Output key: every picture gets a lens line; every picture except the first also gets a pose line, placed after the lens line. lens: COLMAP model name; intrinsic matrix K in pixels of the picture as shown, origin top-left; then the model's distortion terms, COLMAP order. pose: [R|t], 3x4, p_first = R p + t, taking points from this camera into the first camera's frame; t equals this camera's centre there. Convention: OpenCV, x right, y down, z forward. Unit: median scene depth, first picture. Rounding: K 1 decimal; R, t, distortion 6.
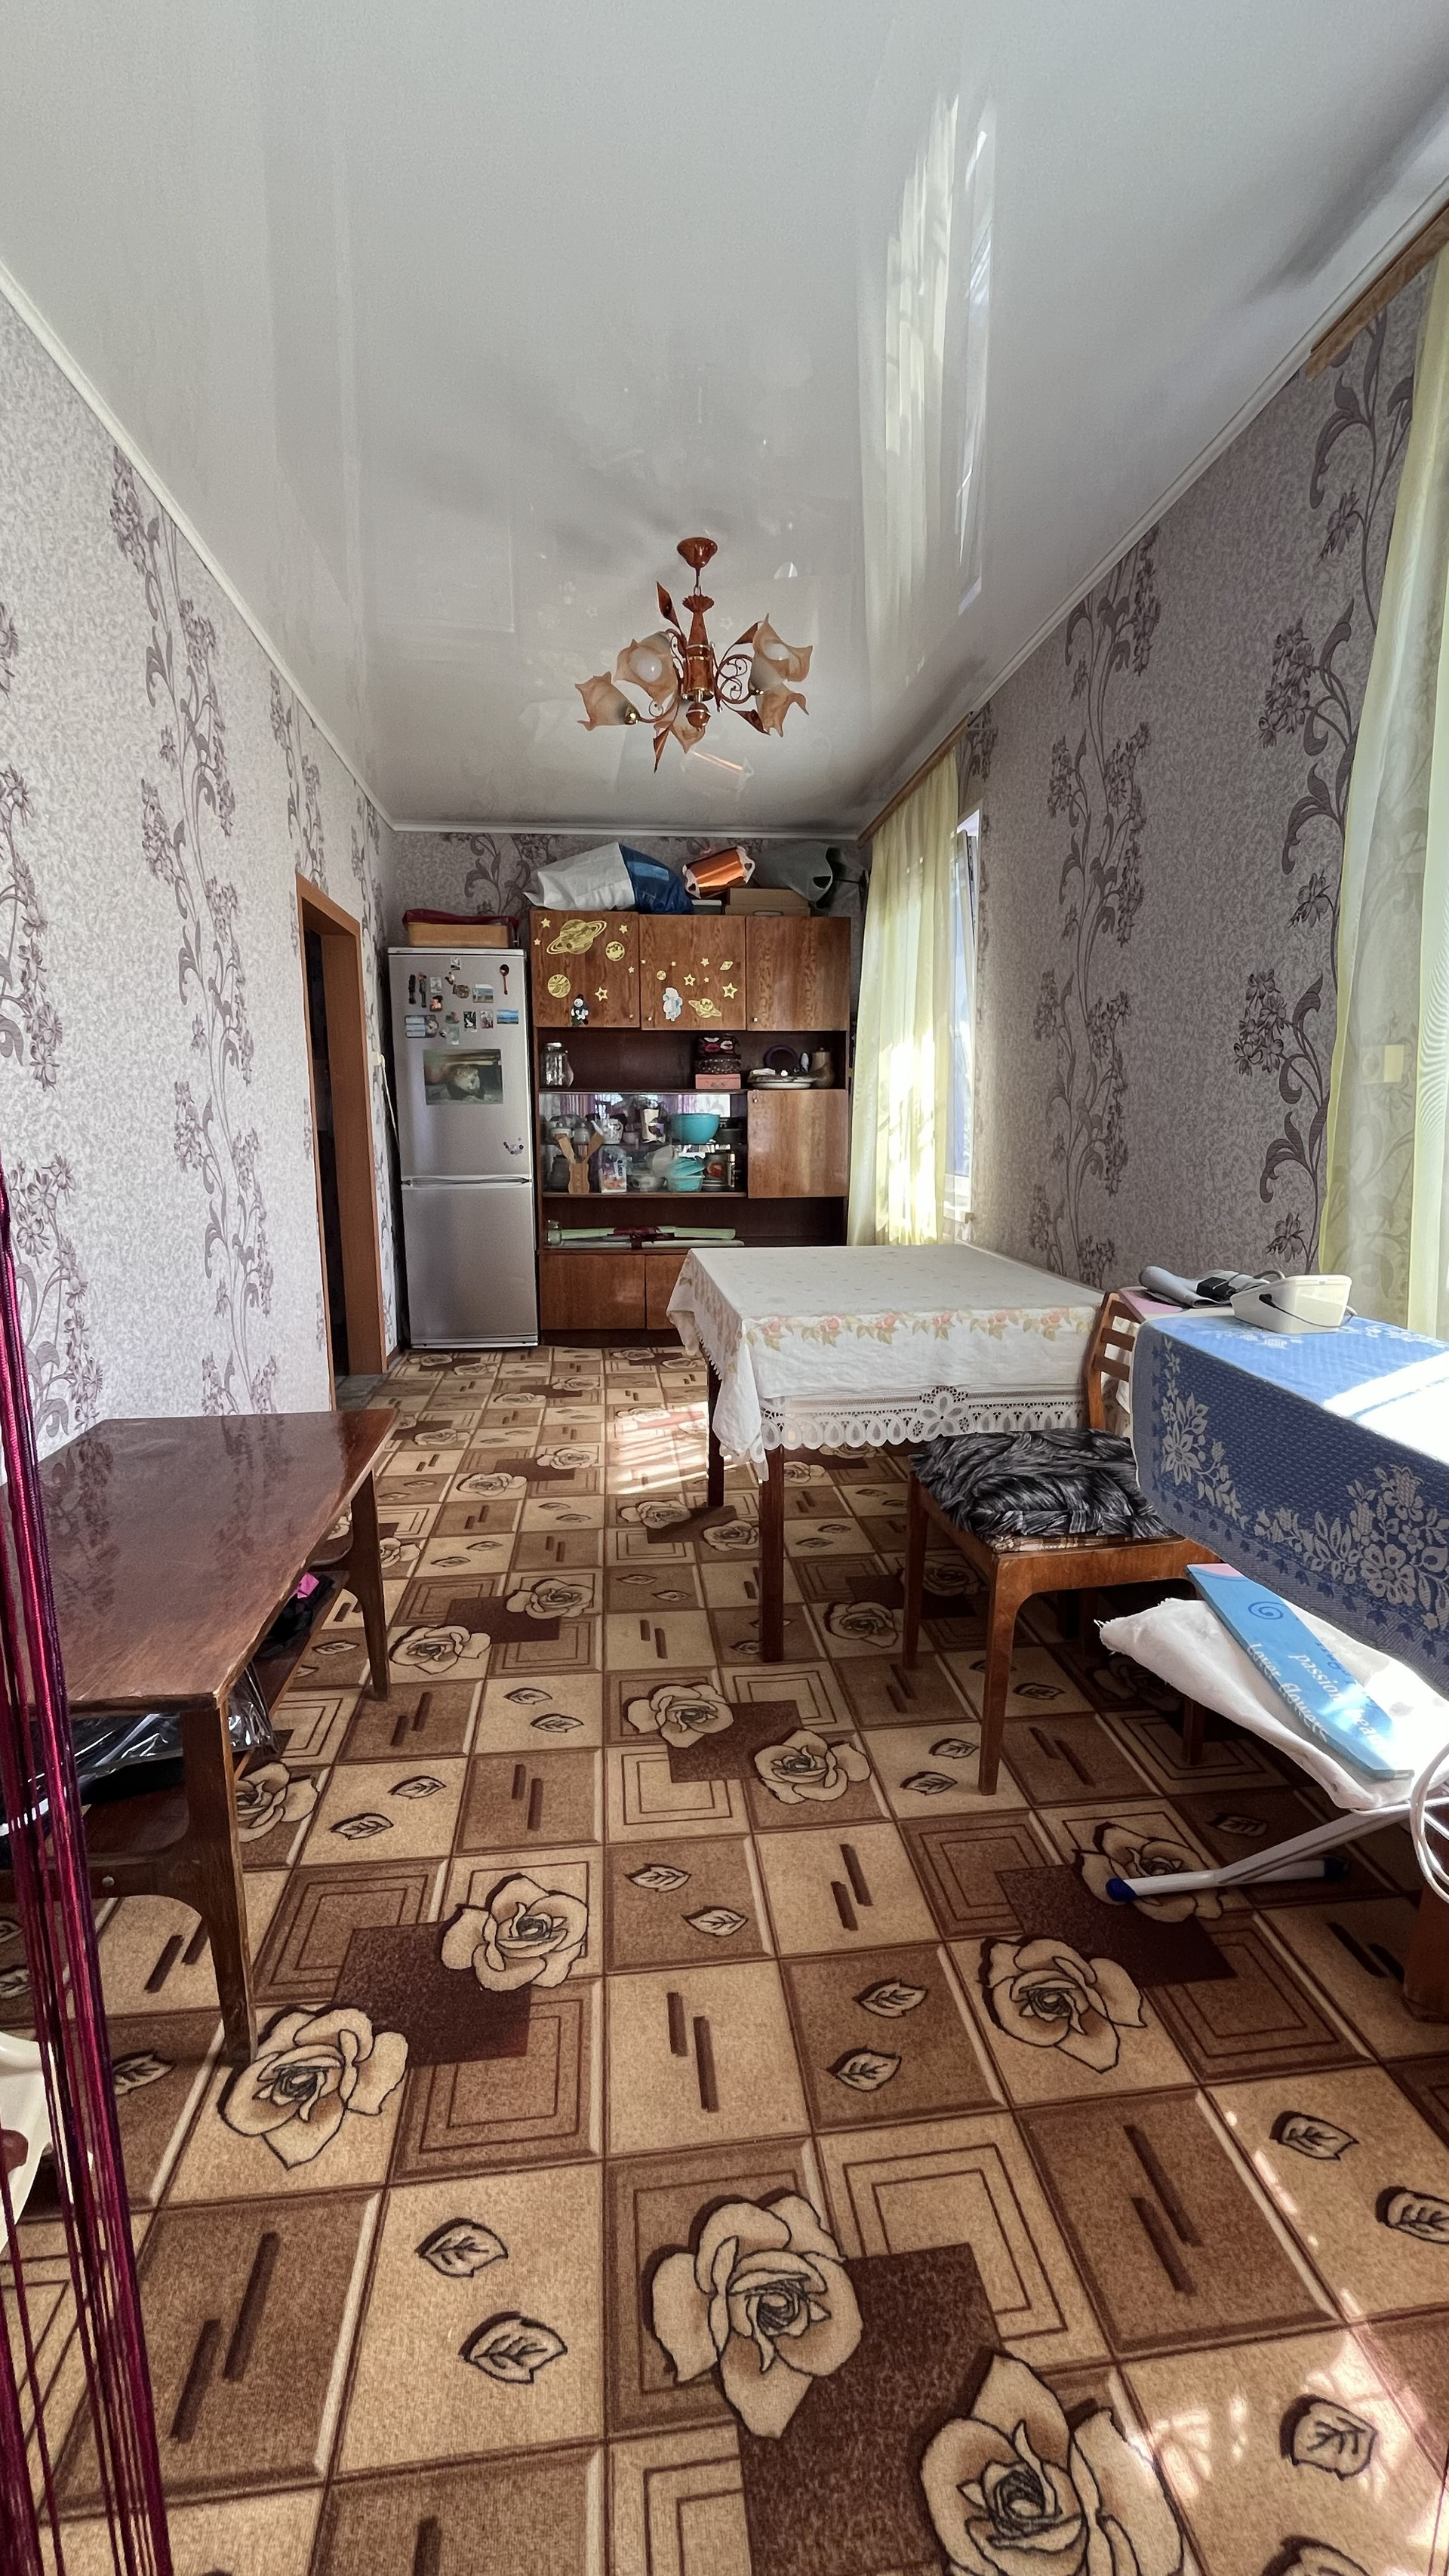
lens RADIAL K [[1060.5, 0, 736.0], [0, 1060.5, 1307.8], [0, 0, 1]] dist [0.002174, -0.000942]
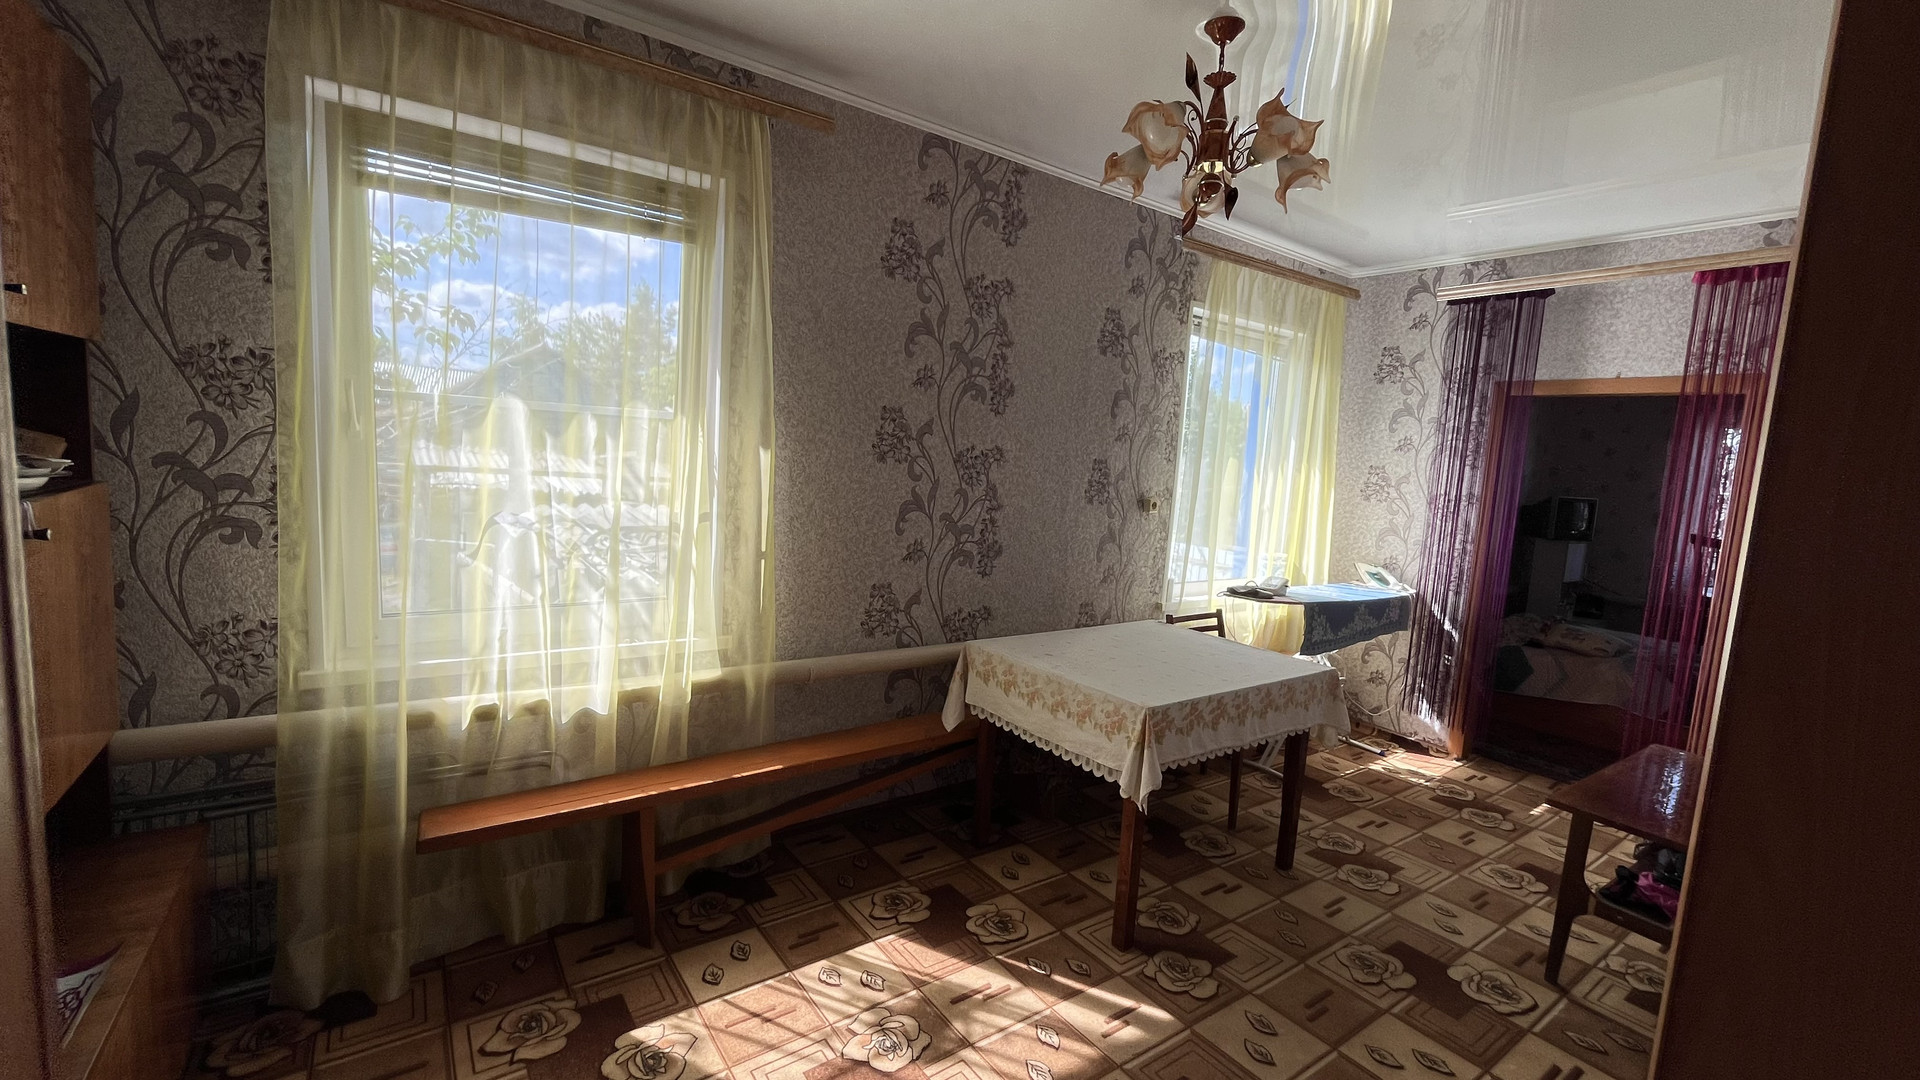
lens RADIAL K [[790.5, 0, 960.8], [0, 790.5, 522.8], [0, 0, 1]] dist [0.002174, -0.000942]
pose [[-0.485962, -0.102415, 0.867959, -0.748085], [0.098419, 0.980381, 0.170784, -0.470406], [-0.868421, 0.168418, -0.466348, 1.924903]]
